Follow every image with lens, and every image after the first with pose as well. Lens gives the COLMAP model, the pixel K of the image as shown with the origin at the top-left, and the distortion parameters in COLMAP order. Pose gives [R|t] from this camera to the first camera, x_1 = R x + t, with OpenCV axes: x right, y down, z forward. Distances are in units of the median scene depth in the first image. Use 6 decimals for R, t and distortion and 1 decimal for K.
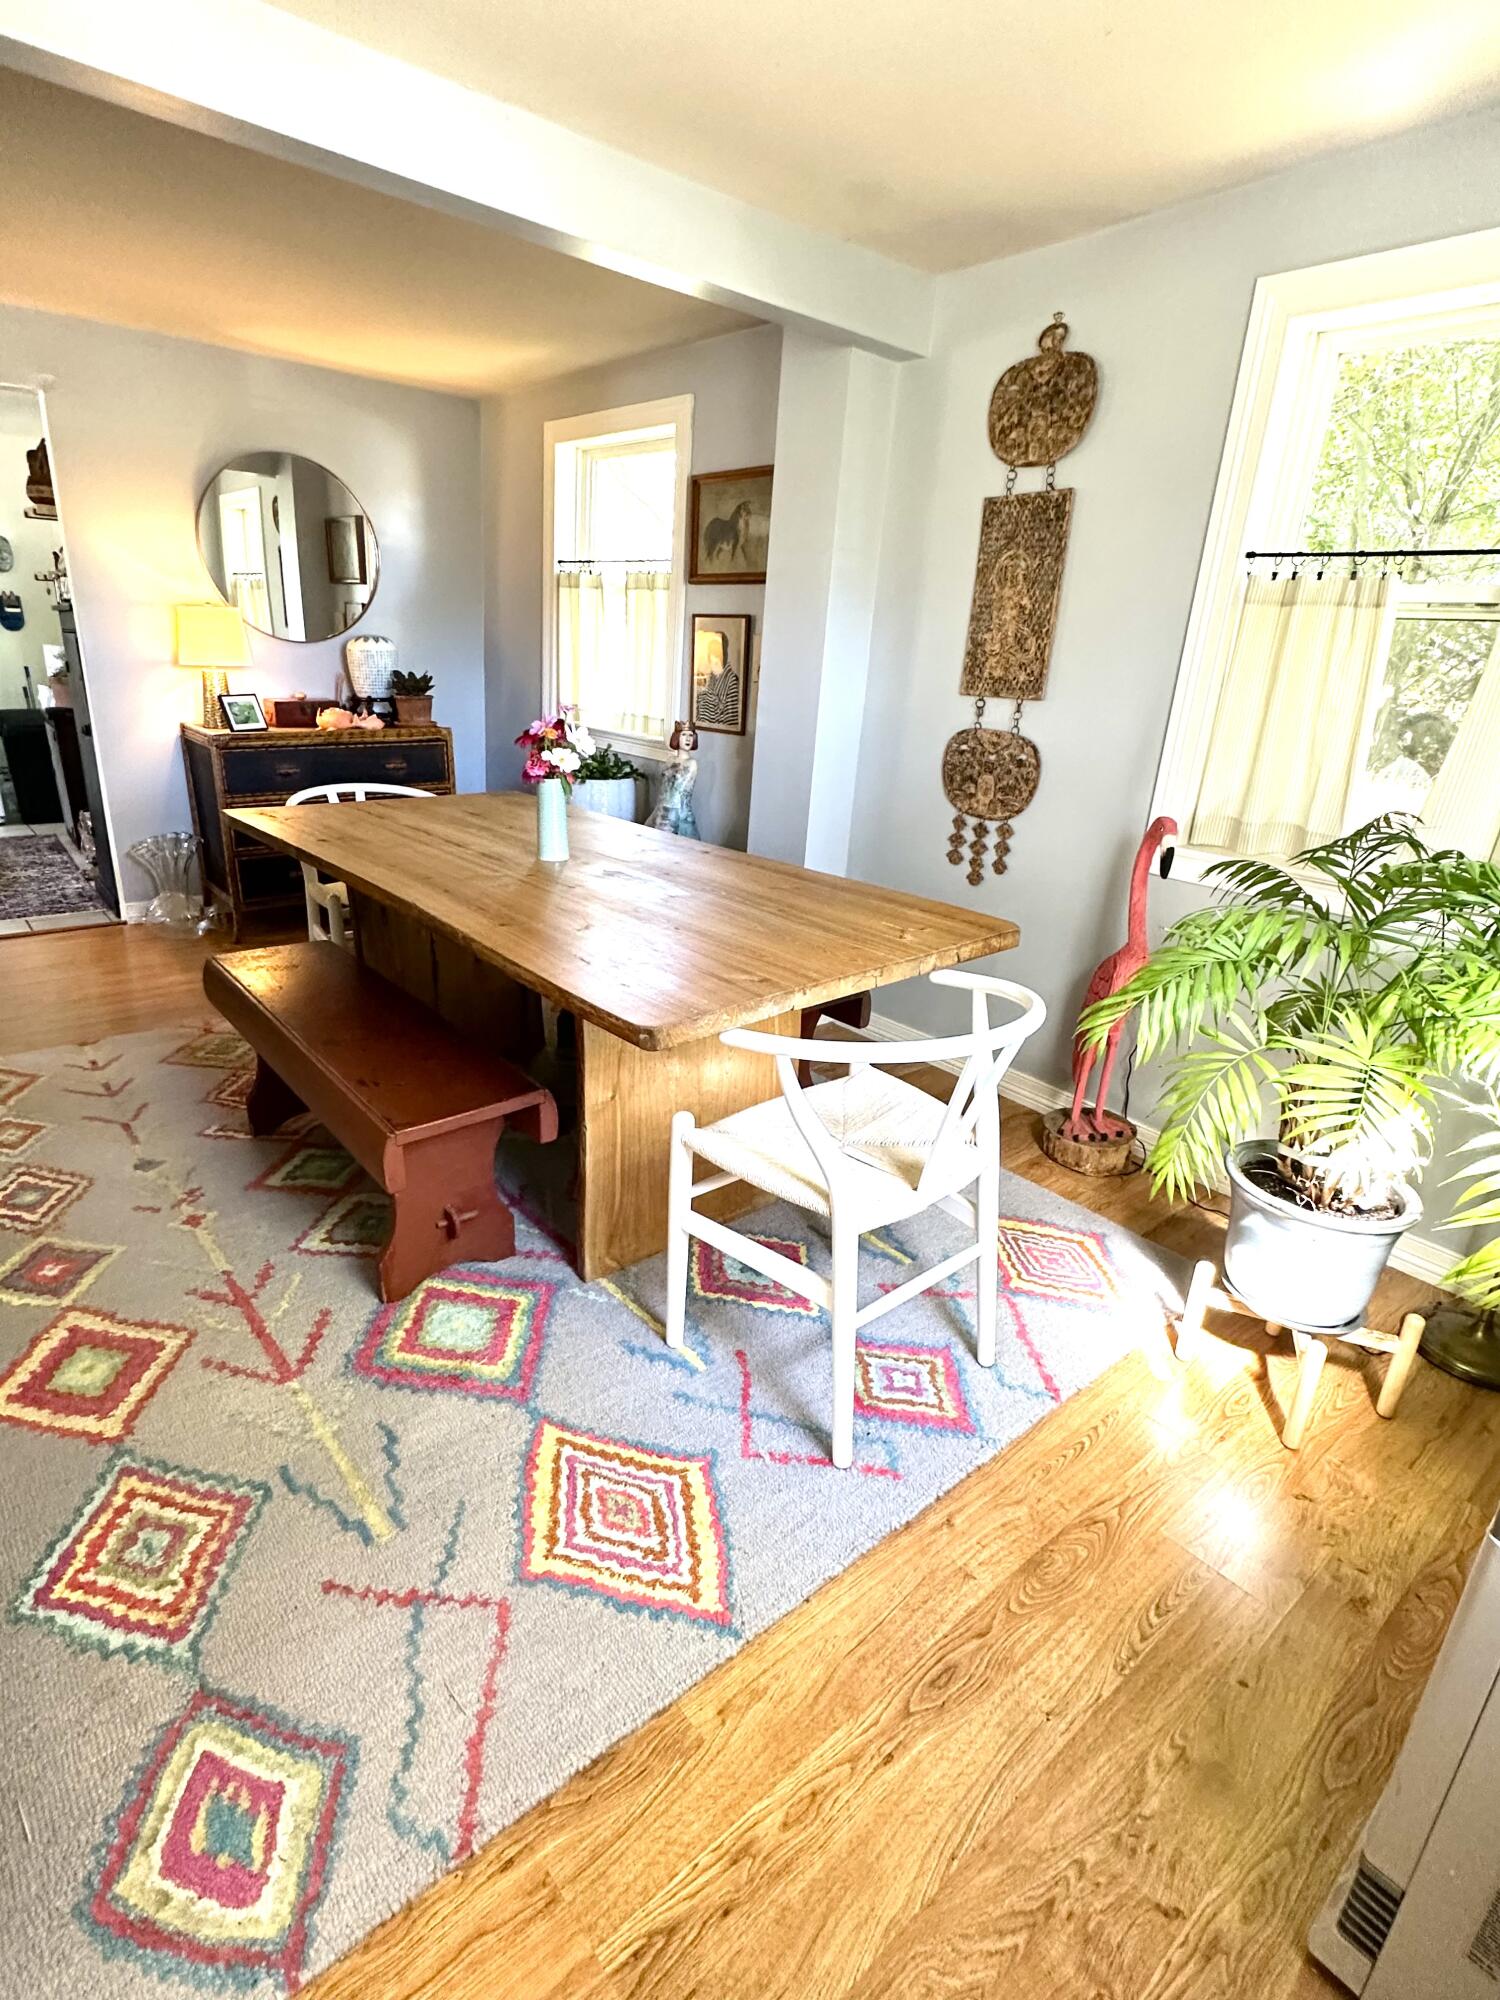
lens RADIAL K [[997.9, 0, 741.9], [0, 997.9, 1003.9], [0, 0, 1]] dist [-0.004961, 0.000579]
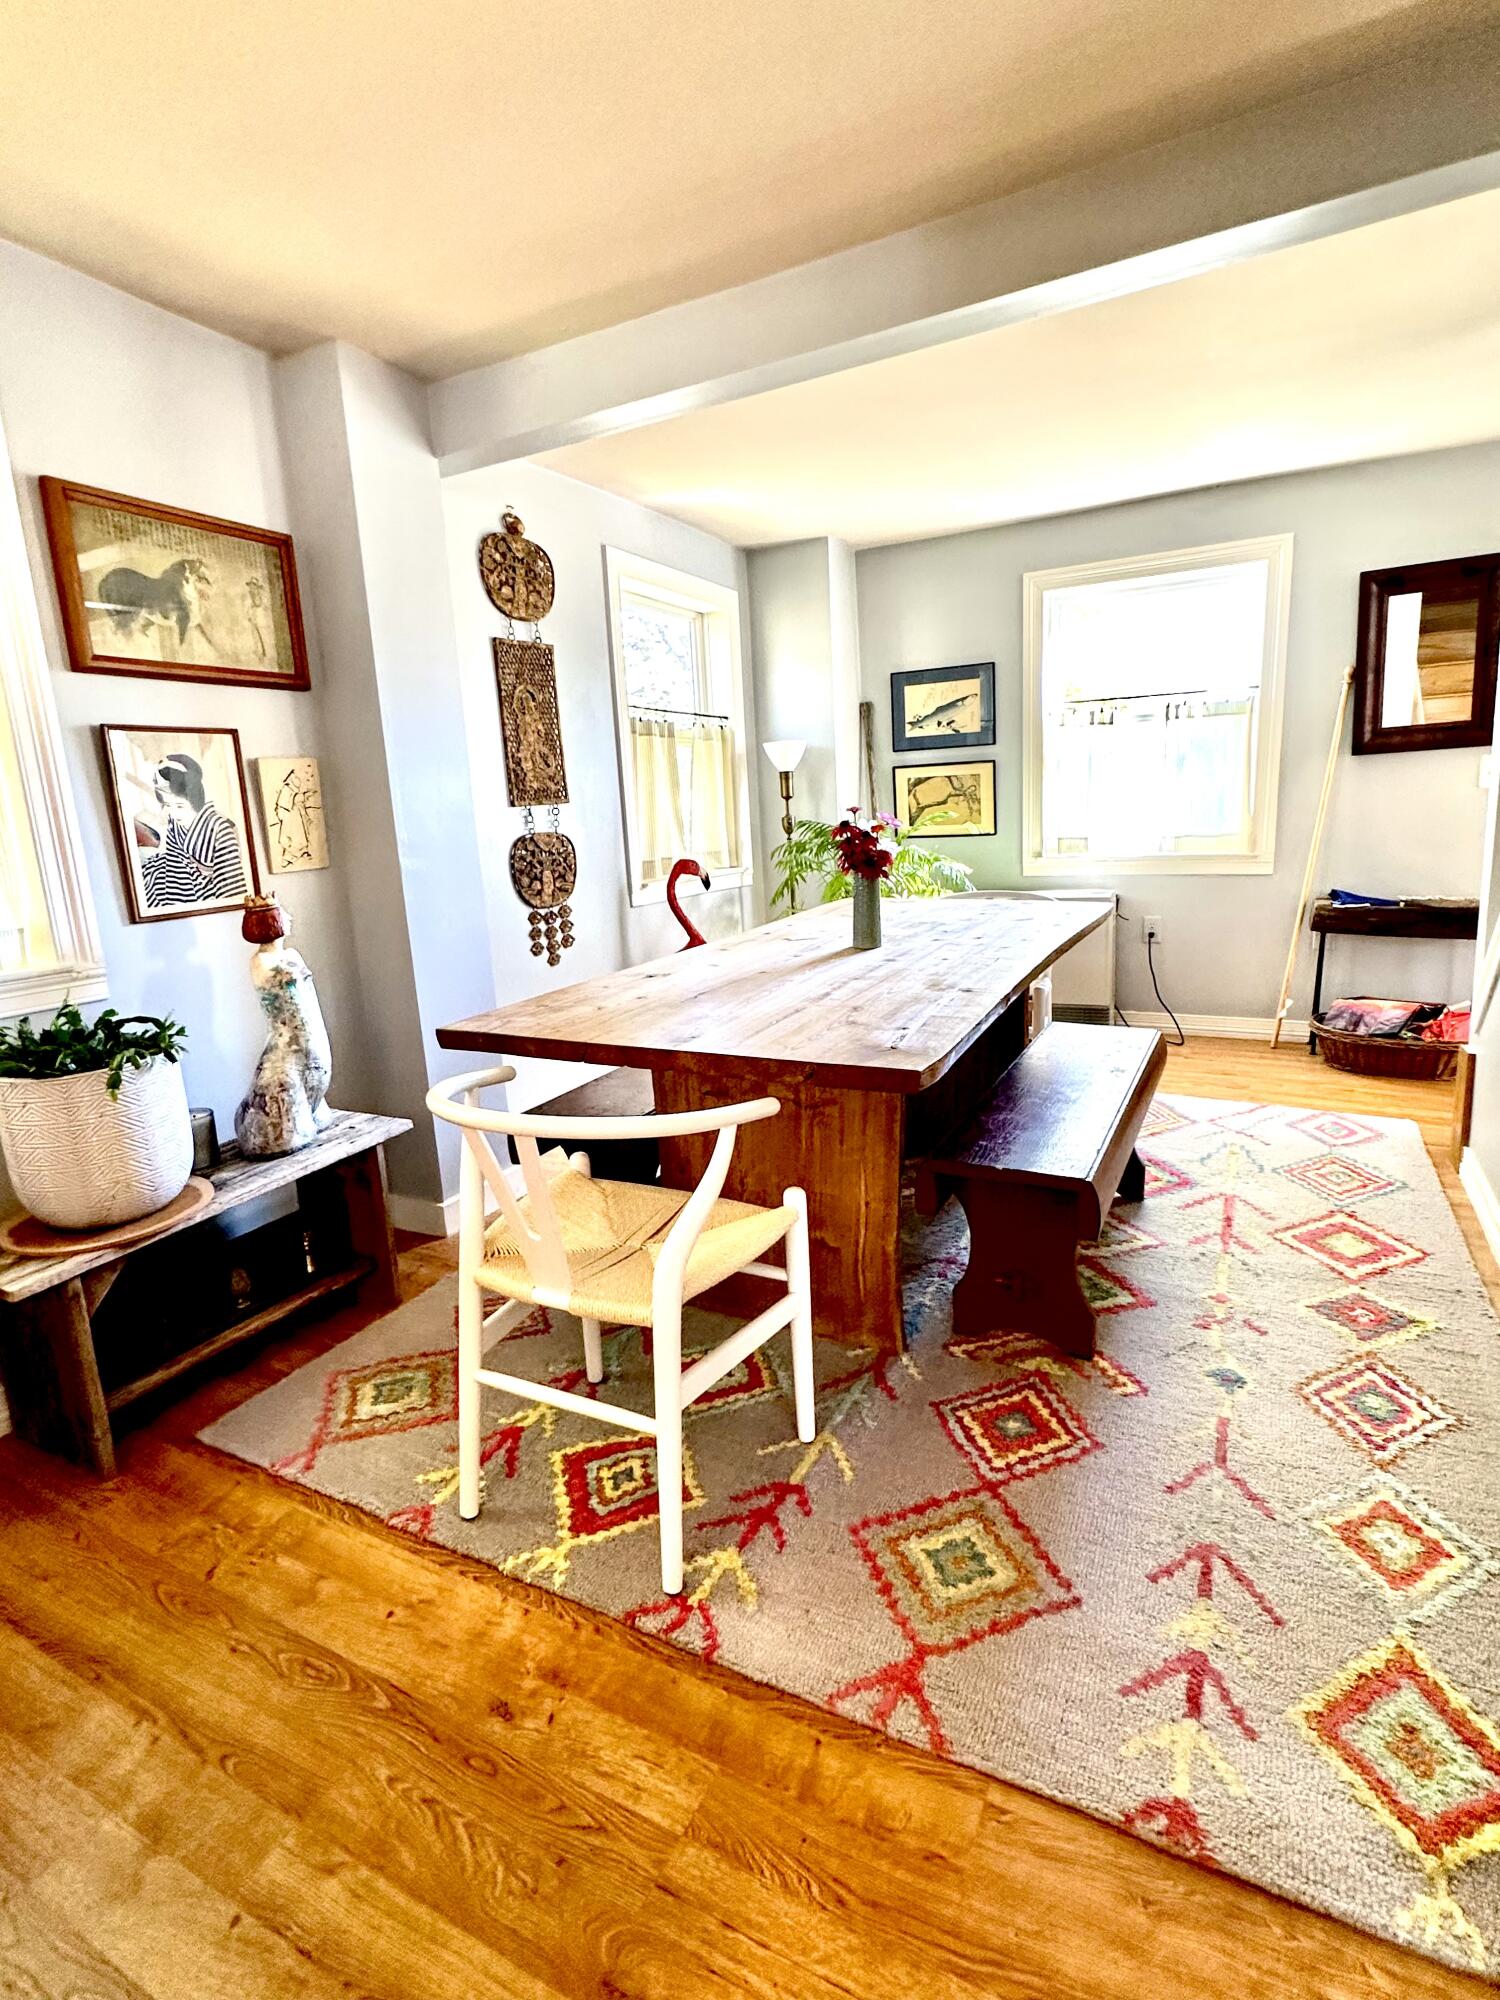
lens RADIAL K [[997.9, 0, 743.7], [0, 997.9, 997.1], [0, 0, 1]] dist [-0.004961, 0.000579]
pose [[-0.376593, -0.209323, 0.902420, -0.966927], [0.344527, 0.872615, 0.346186, -0.445981], [-0.859930, 0.441279, -0.256503, 1.227511]]
